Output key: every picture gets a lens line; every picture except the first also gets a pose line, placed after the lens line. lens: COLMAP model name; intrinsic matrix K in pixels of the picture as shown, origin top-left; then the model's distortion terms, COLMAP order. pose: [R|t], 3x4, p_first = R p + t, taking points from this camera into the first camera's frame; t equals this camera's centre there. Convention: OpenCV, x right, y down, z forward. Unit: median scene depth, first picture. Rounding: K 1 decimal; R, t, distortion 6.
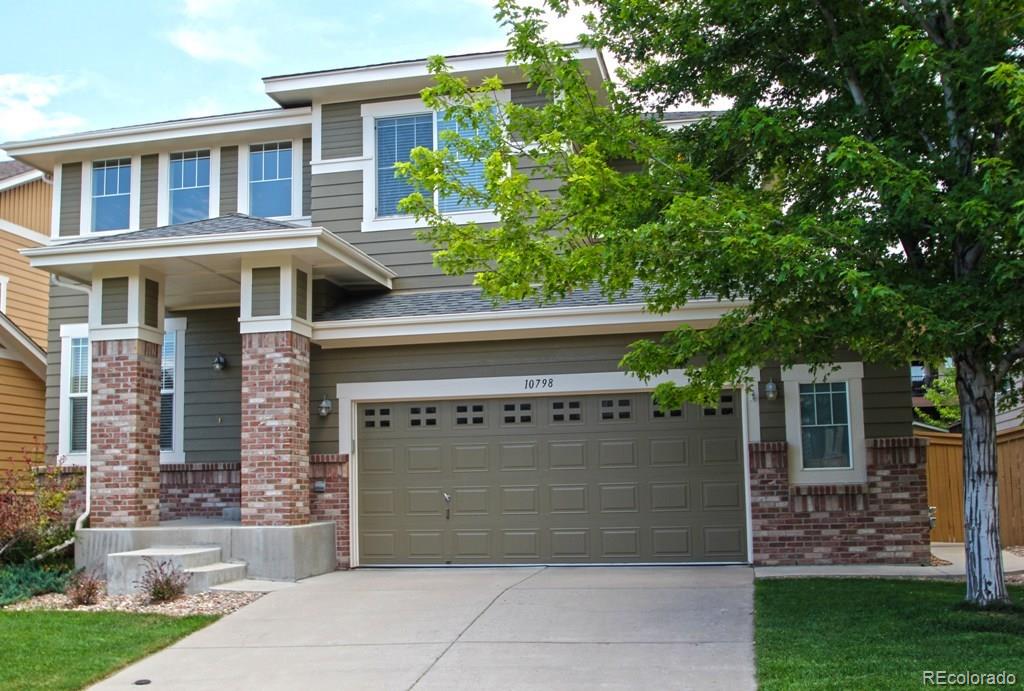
lens RADIAL K [[1102.0, 0, 512.0], [0, 1102.0, 345.5], [0, 0, 1]] dist [-0.041429, -0.009636]
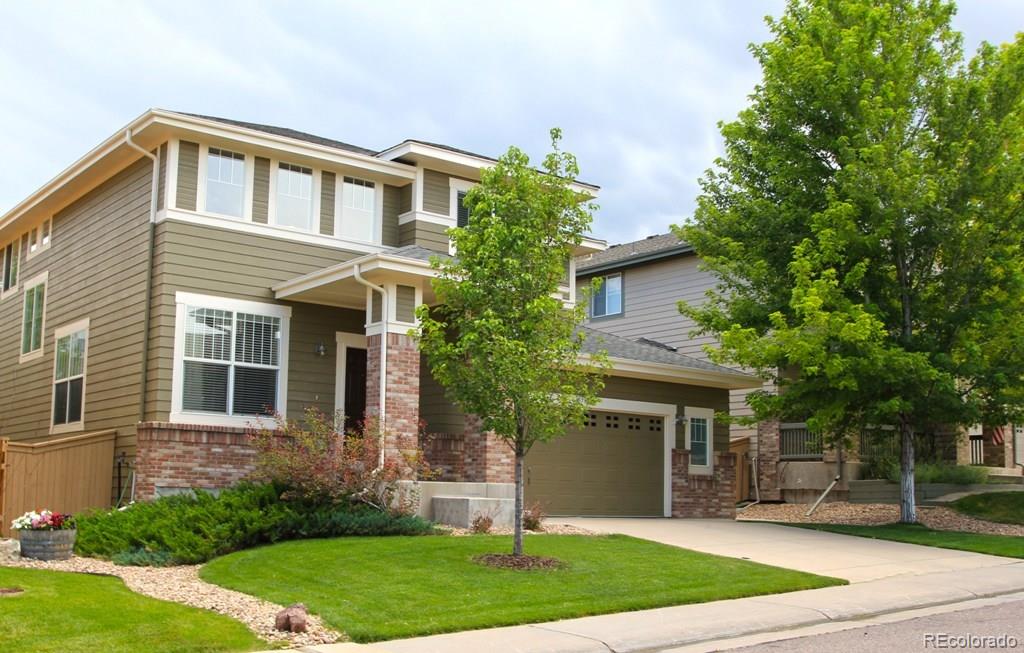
lens RADIAL K [[1104.0, 0, 512.0], [0, 1104.0, 326.5], [0, 0, 1]] dist [-0.009387, -0.001534]
pose [[0.627439, 0.153274, 0.763431, -1.290667], [-0.132303, 0.987164, -0.089458, 0.086054], [-0.767344, -0.044875, 0.639664, 0.075766]]
